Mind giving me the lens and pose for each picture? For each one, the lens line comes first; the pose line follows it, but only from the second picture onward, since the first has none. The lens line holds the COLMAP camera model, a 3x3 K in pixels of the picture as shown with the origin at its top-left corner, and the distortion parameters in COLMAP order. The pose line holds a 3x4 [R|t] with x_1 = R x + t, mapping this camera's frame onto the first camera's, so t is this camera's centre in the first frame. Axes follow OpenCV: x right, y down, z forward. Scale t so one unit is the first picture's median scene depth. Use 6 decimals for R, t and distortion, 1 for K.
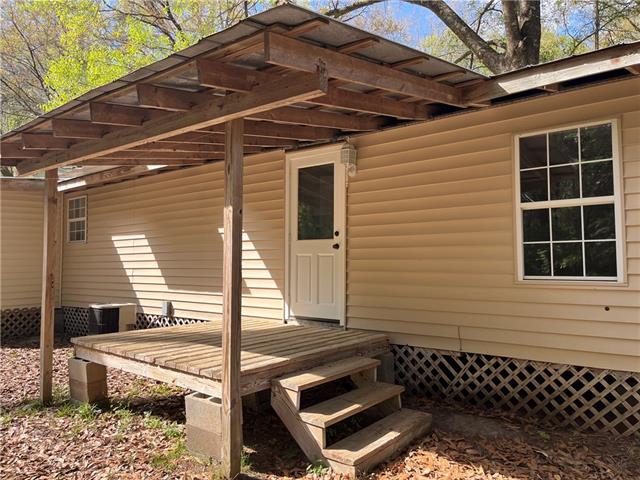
lens RADIAL K [[481.8, 0, 320.0], [0, 481.8, 240.0], [0, 0, 1]] dist [0.038371, -0.009199]
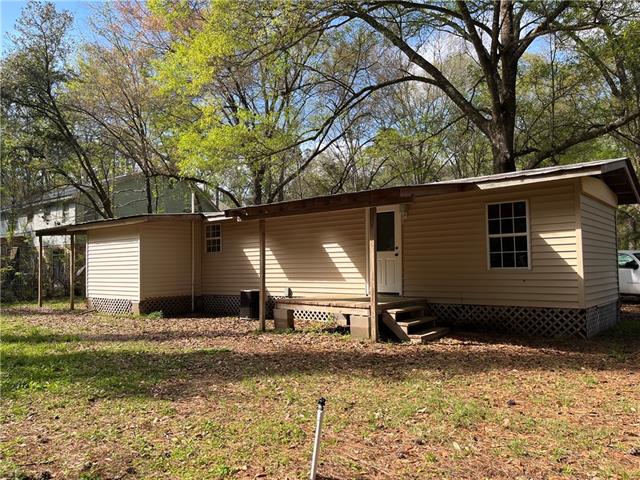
lens RADIAL K [[481.8, 0, 320.0], [0, 481.8, 240.0], [0, 0, 1]] dist [0.038371, -0.009199]
pose [[0.999992, -0.003792, -0.001149, -0.341489], [0.003769, 0.999800, -0.019634, -0.011399], [0.001223, 0.019629, 0.999807, -1.172795]]
